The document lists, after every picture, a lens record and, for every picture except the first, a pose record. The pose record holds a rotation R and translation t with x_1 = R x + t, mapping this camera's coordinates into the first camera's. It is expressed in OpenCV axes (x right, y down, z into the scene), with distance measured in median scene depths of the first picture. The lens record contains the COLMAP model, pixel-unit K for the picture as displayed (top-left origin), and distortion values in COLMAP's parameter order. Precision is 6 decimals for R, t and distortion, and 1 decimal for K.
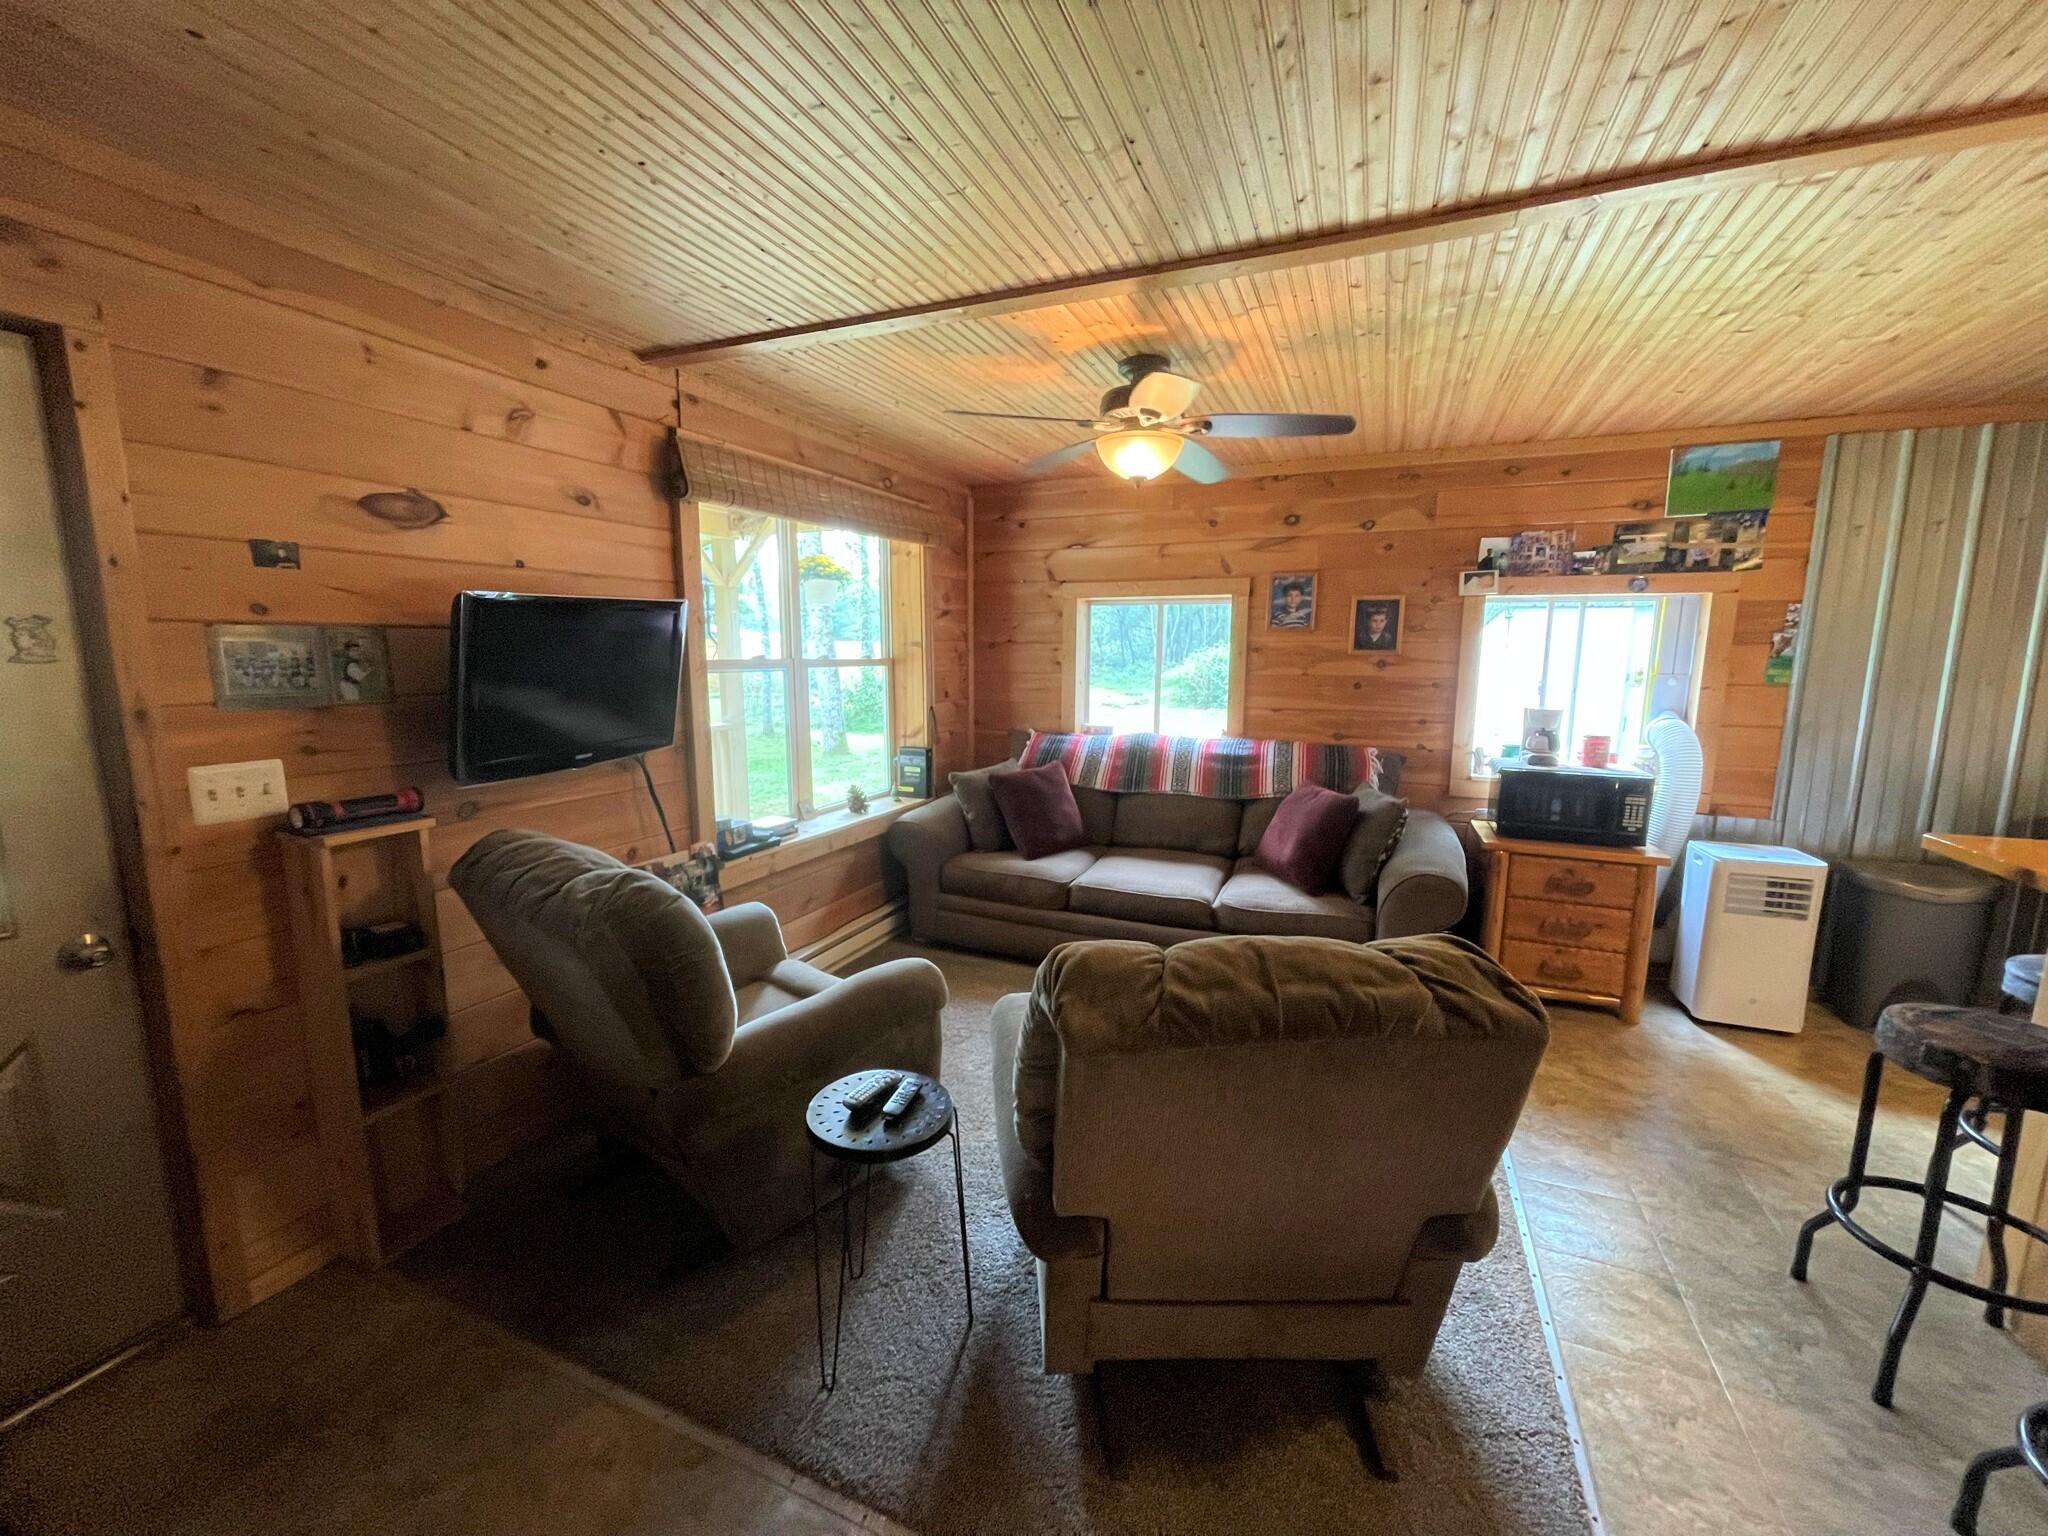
lens RADIAL K [[818.7, 0, 1016.5], [0, 818.7, 774.4], [0, 0, 1]] dist [0.000420, -0.001465]
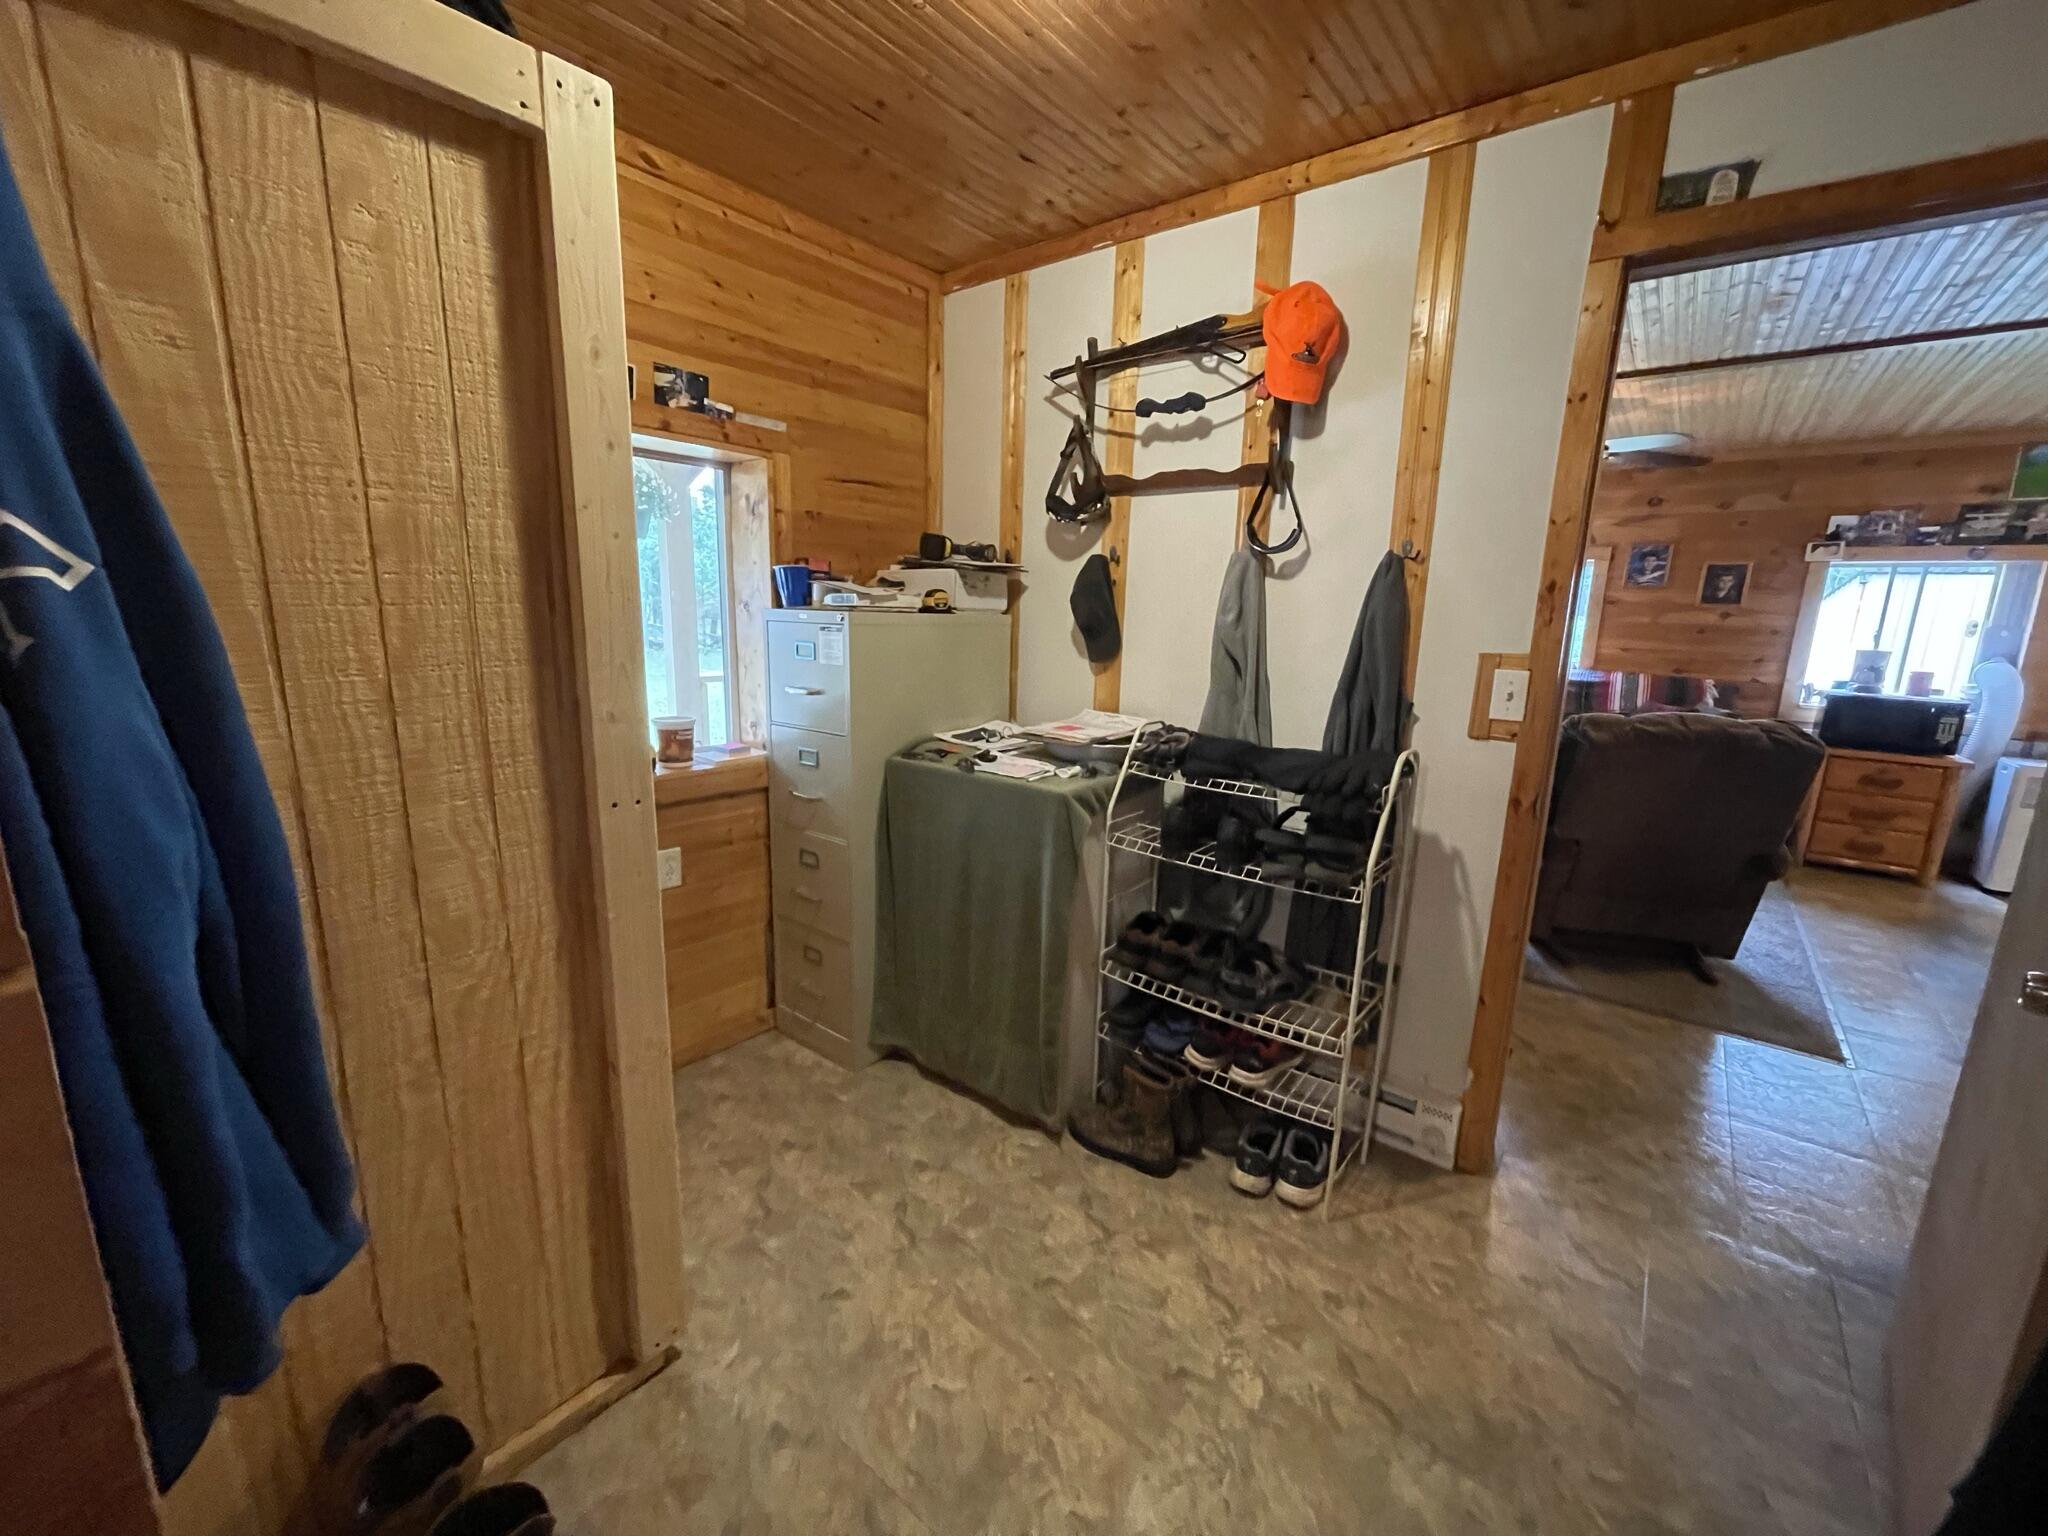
lens RADIAL K [[818.7, 0, 1002.2], [0, 818.7, 776.6], [0, 0, 1]] dist [0.000420, -0.001465]
pose [[0.963534, 0.072782, -0.257499, -0.355948], [-0.060426, 0.996624, 0.055587, 0.137412], [0.260675, -0.038001, 0.964678, -0.648068]]
